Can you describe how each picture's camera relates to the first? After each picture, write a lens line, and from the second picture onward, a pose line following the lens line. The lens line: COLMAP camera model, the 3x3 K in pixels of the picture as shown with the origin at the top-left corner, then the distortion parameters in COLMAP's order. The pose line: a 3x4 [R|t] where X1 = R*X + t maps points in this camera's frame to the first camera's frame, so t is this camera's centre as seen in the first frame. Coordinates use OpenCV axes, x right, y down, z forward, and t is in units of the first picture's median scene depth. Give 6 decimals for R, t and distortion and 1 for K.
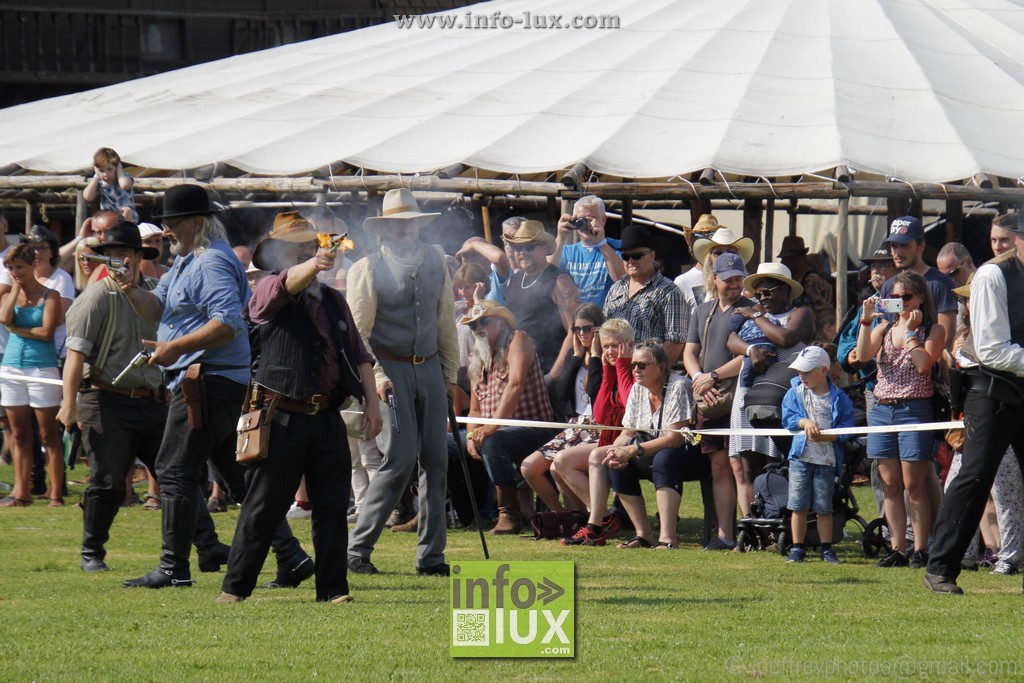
lens RADIAL K [[6596.9, 0, 512.9], [0, 6596.9, 336.8], [0, 0, 1]] dist [4.114011, 0.000000]
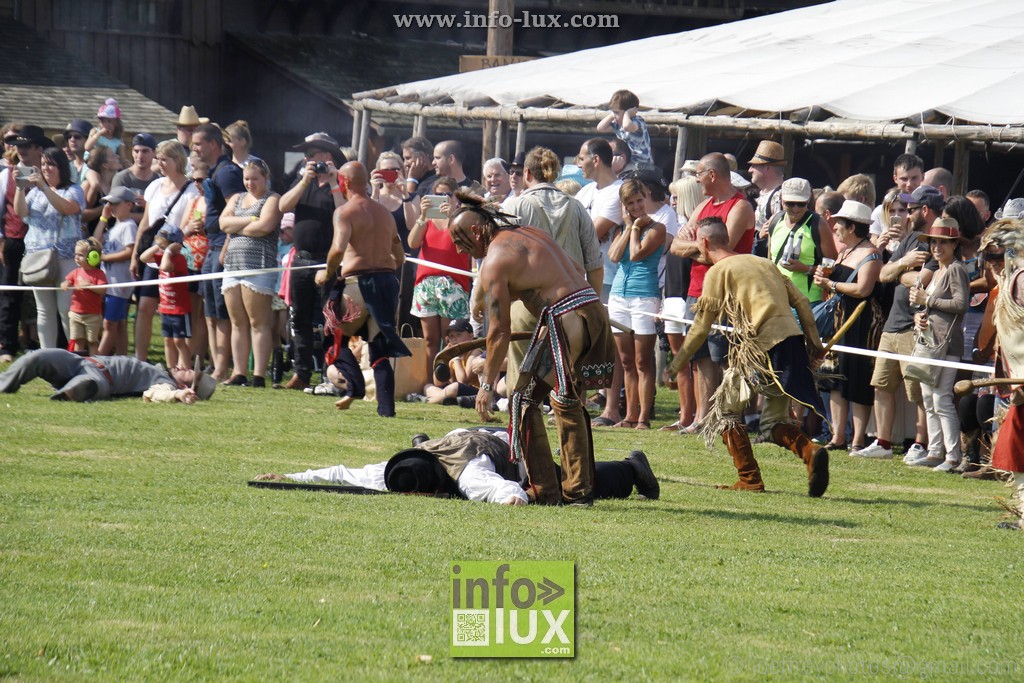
lens RADIAL K [[7176.4, 0, 514.1], [0, 7176.4, 343.3], [0, 0, 1]] dist [10.028982, 0.000000]
pose [[0.992193, 0.081834, -0.094105, 0.017643], [-0.081268, 0.996644, 0.009839, 0.002627], [0.094595, -0.002115, 0.995514, -0.122207]]
